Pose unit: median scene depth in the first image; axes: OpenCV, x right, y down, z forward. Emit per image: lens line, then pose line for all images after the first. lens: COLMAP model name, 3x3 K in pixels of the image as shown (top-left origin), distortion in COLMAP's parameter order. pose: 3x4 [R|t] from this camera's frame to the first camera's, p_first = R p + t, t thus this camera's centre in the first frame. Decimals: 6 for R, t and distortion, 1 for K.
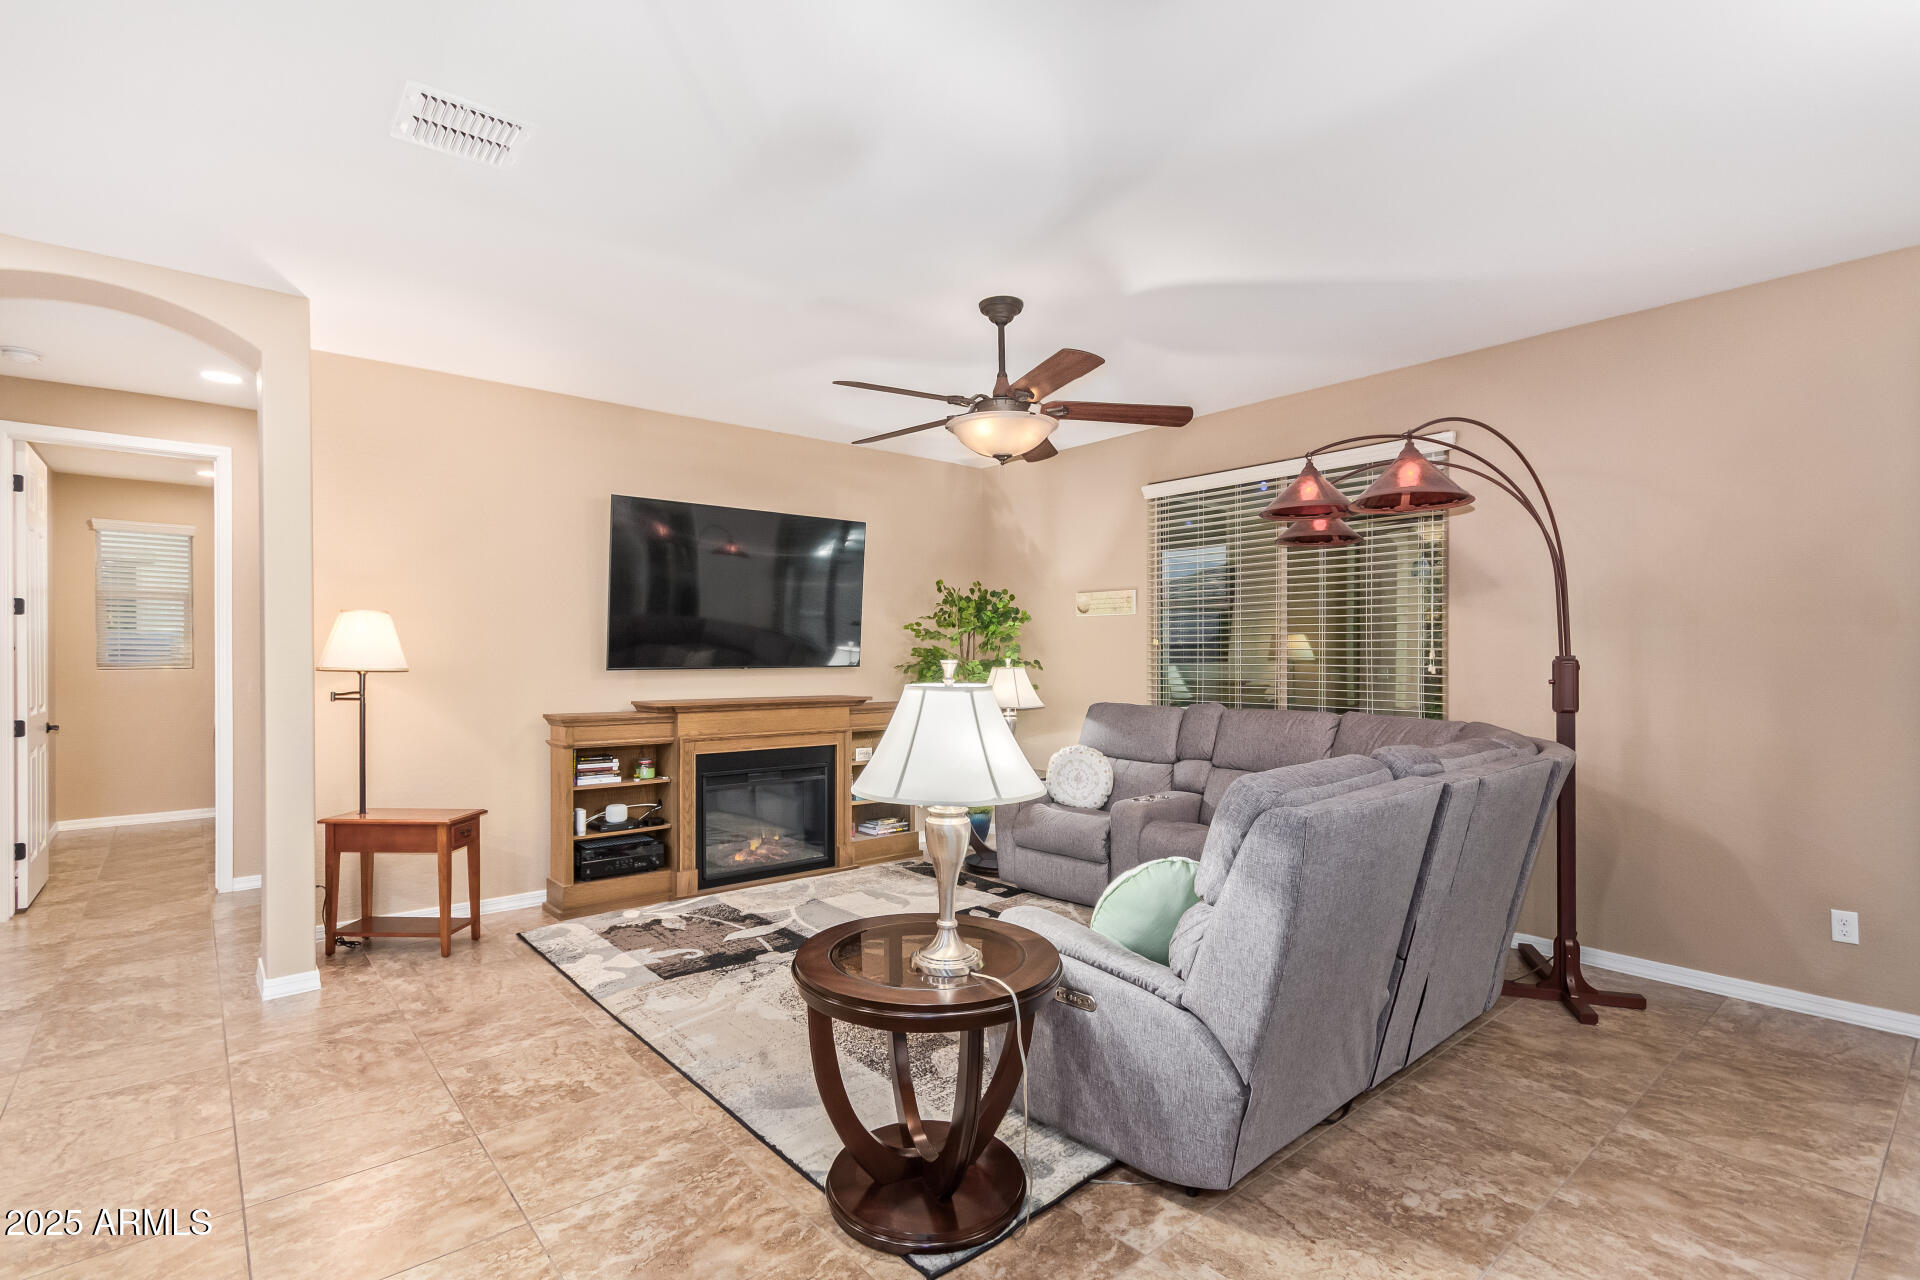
lens RADIAL K [[901.2, 0, 949.2], [0, 901.2, 657.2], [0, 0, 1]] dist [0.003621, 0.000793]
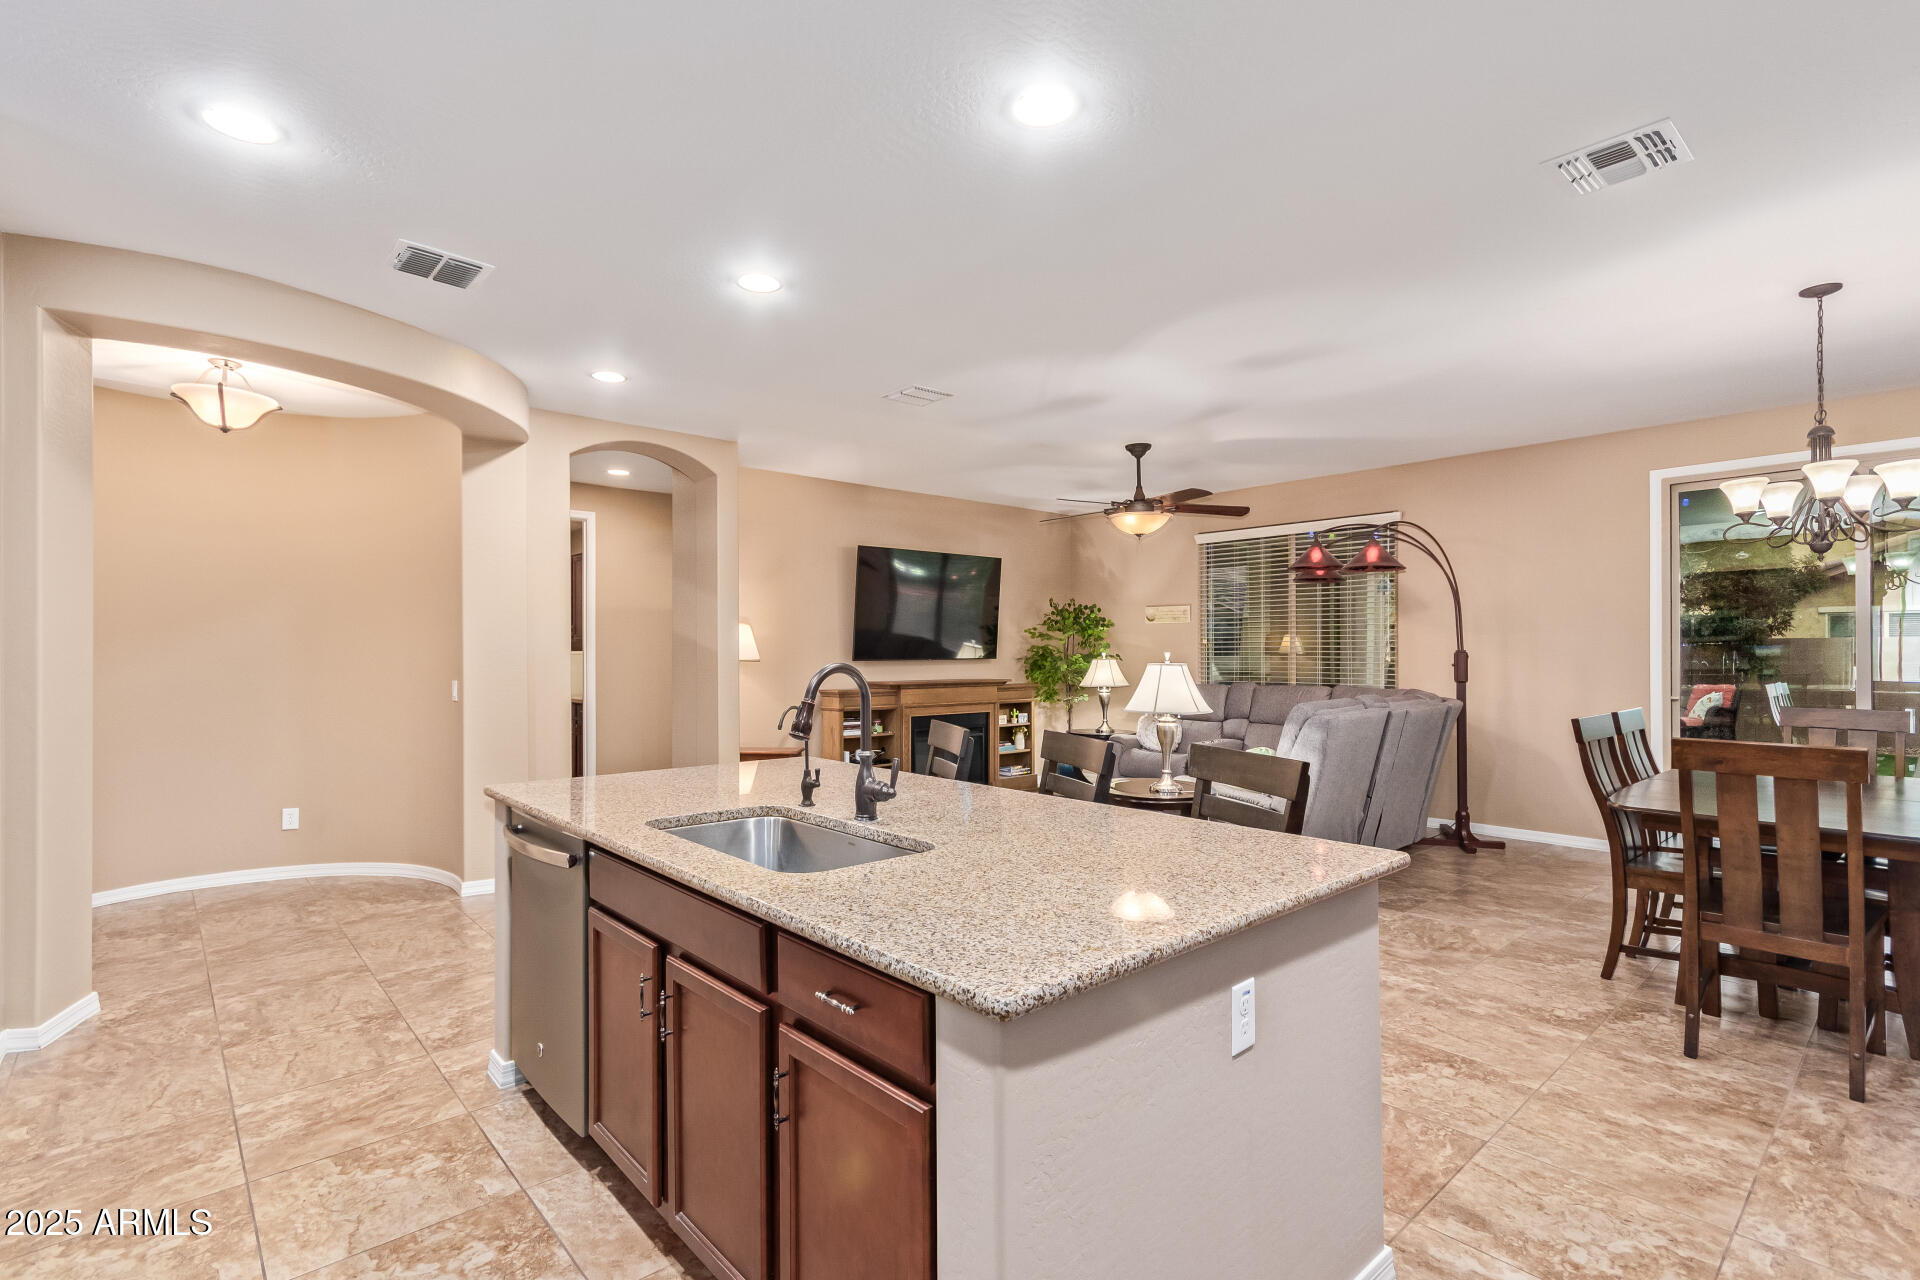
lens RADIAL K [[895.3, 0, 955.0], [0, 895.3, 648.1], [0, 0, 1]] dist [0.002241, 0.000306]
pose [[0.999574, -0.002057, 0.029127, -0.290972], [0.002208, 0.999984, -0.005167, 0.001008], [-0.029115, 0.005229, 0.999562, -0.589655]]
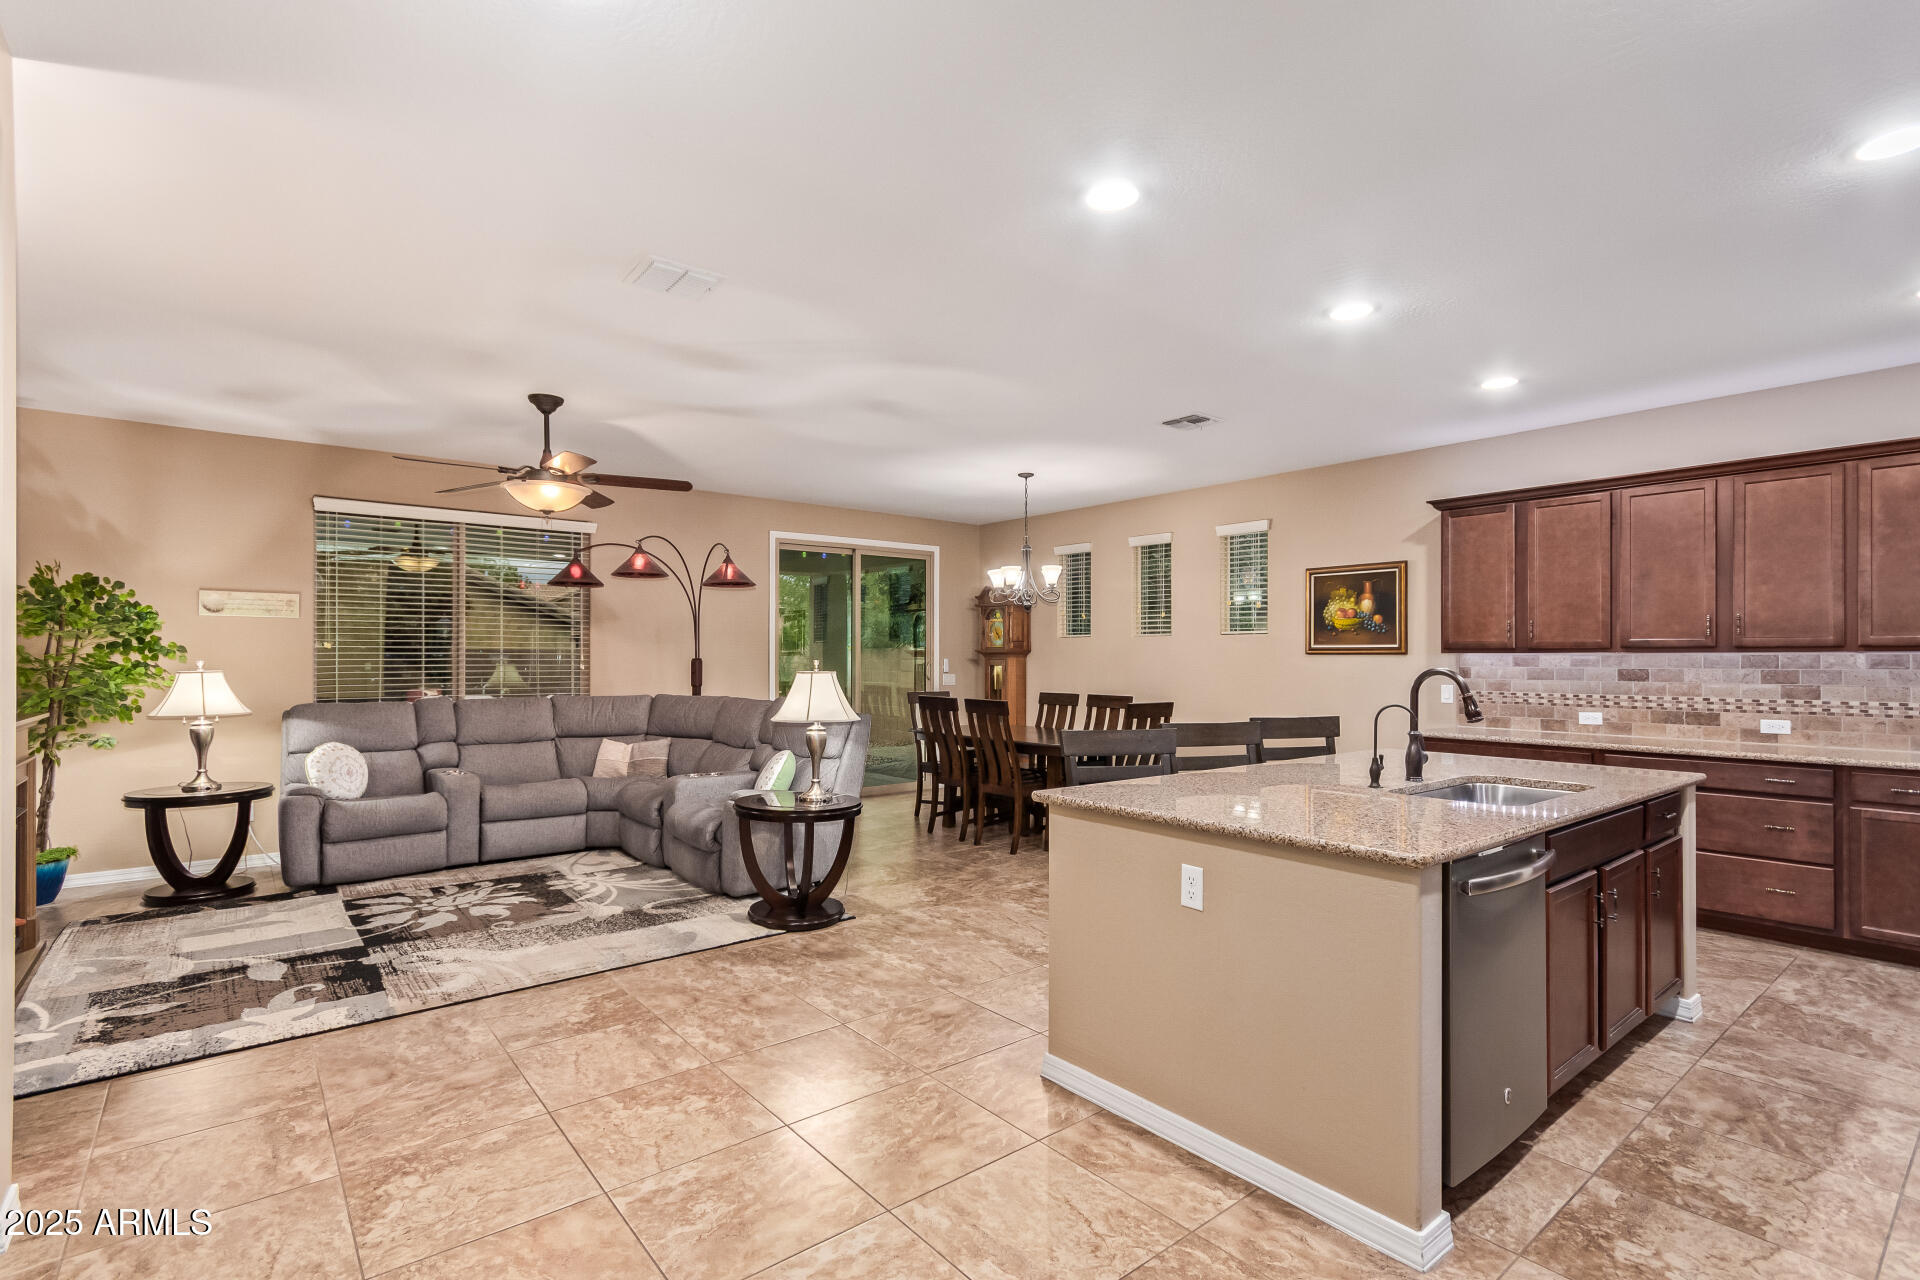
lens RADIAL K [[891.8, 0, 953.9], [0, 891.8, 646.0], [0, 0, 1]] dist [0.005137, 0.000051]
pose [[0.027448, 0.013163, 0.999537, -1.075332], [0.000828, 0.999913, -0.013191, -0.001972], [-0.999623, 0.001190, 0.027435, 0.300625]]
